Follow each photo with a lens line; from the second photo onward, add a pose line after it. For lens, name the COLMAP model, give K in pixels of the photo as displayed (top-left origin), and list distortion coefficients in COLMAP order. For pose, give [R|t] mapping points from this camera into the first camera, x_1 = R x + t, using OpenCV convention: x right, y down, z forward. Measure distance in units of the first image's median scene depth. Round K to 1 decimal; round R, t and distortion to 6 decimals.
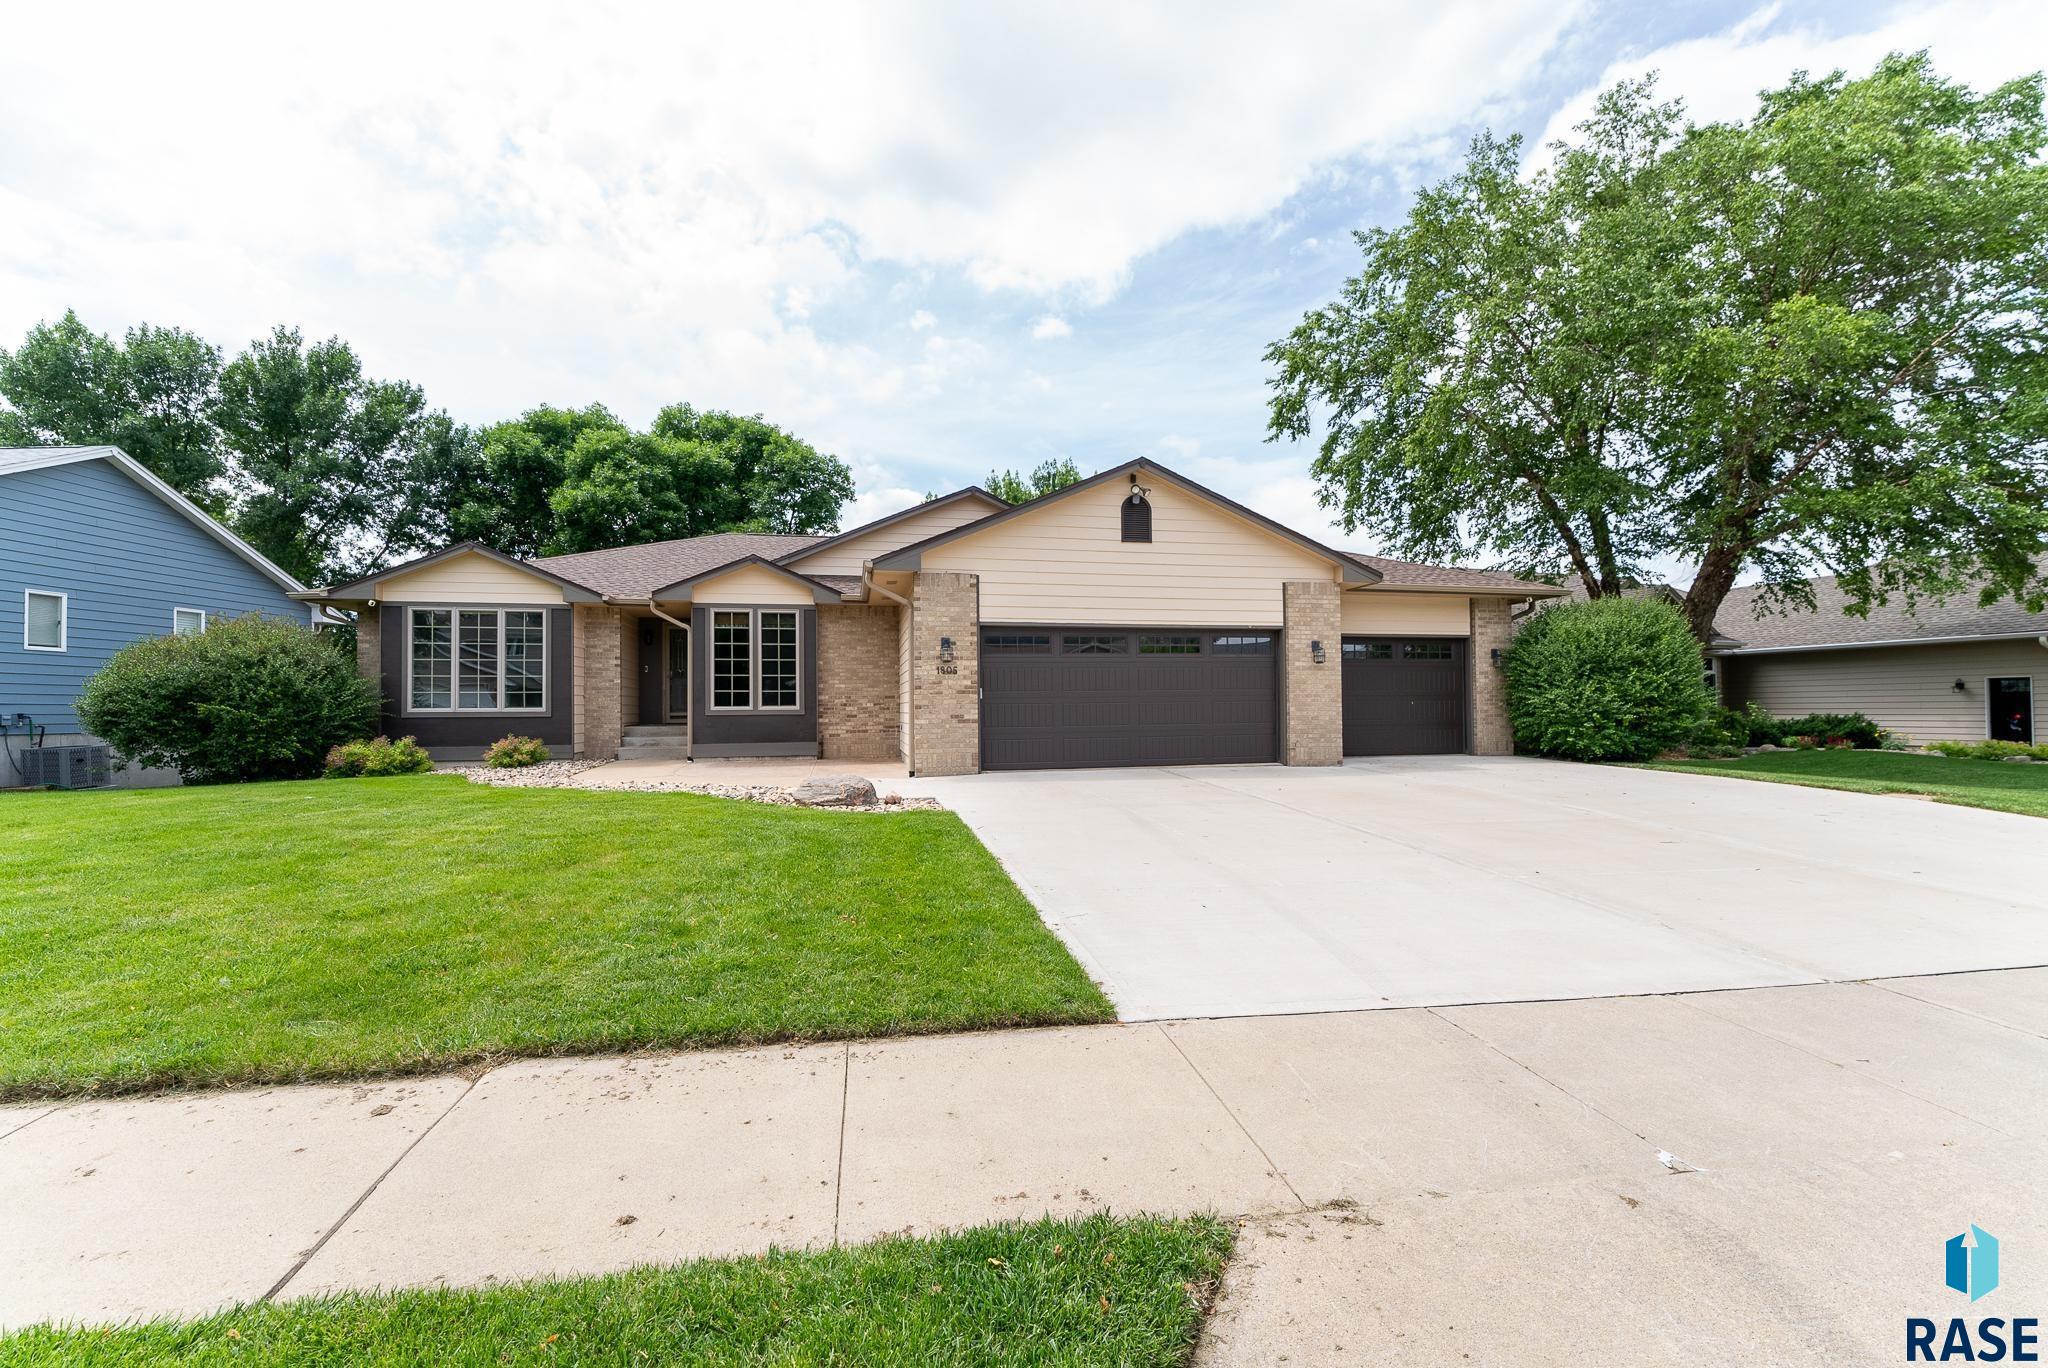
lens RADIAL K [[954.0, 0, 1043.6], [0, 954.0, 669.7], [0, 0, 1]] dist [0.003006, 0.000608]
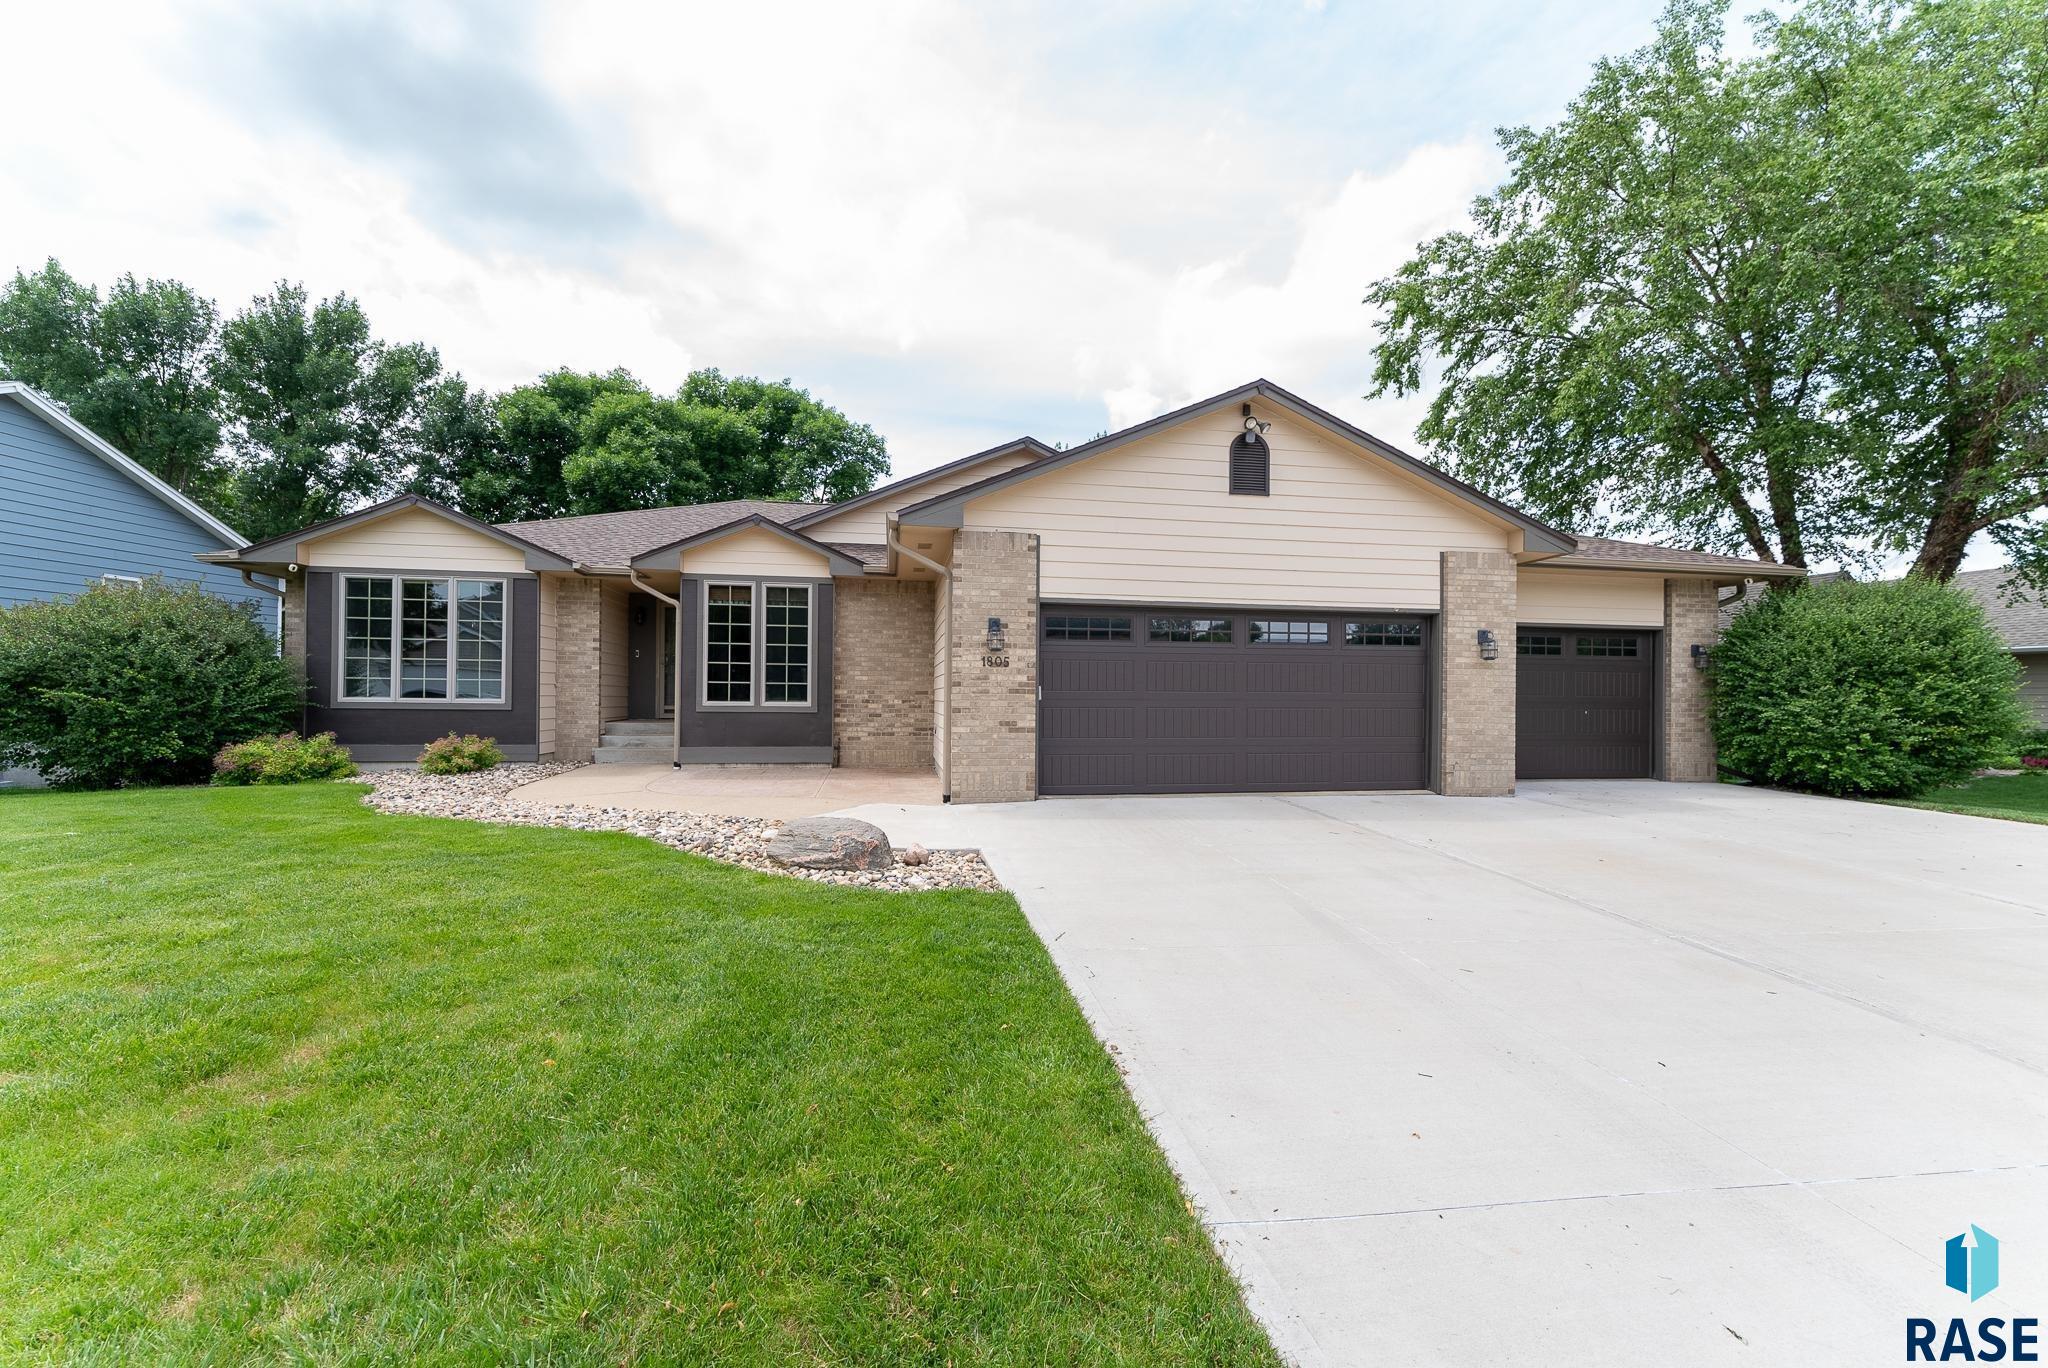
lens RADIAL K [[822.4, 0, 1024.0], [0, 822.4, 684.0], [0, 0, 1]] dist [0.000461, 0.000093]
pose [[0.998555, 0.017264, -0.050899, -0.039255], [-0.015771, 0.999438, 0.029588, -0.000941], [0.051381, -0.028743, 0.998265, 0.308984]]
